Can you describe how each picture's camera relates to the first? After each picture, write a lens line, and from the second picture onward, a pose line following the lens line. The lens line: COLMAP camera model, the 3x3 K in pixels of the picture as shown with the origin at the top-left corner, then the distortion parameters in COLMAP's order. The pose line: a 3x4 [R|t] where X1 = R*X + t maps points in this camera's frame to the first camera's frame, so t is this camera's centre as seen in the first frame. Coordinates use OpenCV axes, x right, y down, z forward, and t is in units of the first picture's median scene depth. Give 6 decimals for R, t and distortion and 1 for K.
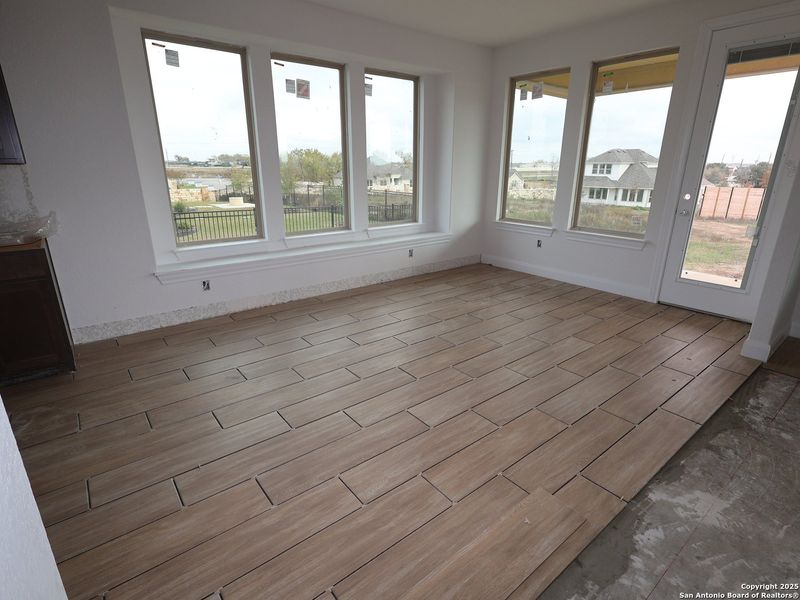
lens RADIAL K [[416.2, 0, 401.2], [0, 416.2, 301.5], [0, 0, 1]] dist [-0.003568, 0.000037]
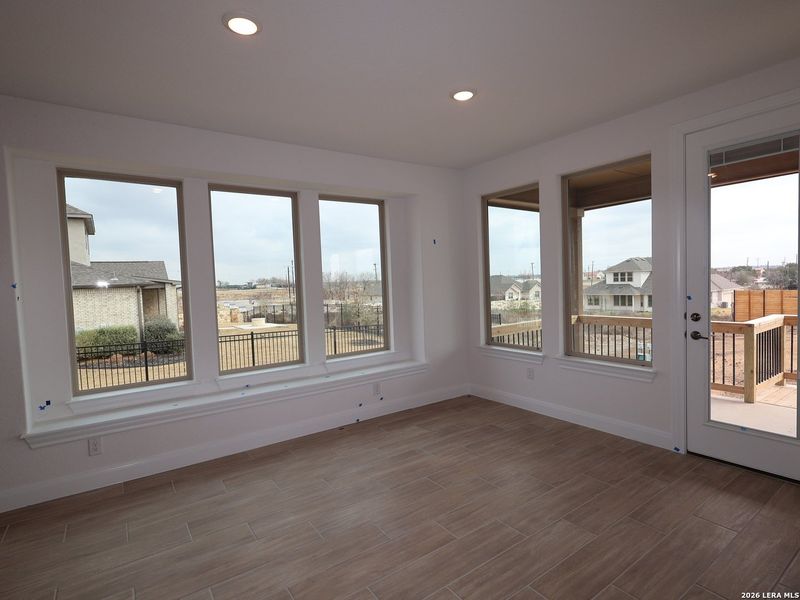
lens RADIAL K [[416.2, 0, 402.9], [0, 416.2, 299.6], [0, 0, 1]] dist [-0.003568, 0.000037]
pose [[0.997390, -0.037395, -0.061771, 0.124952], [0.019376, 0.962685, -0.269931, -0.055495], [0.069560, 0.268030, 0.960896, 0.130012]]
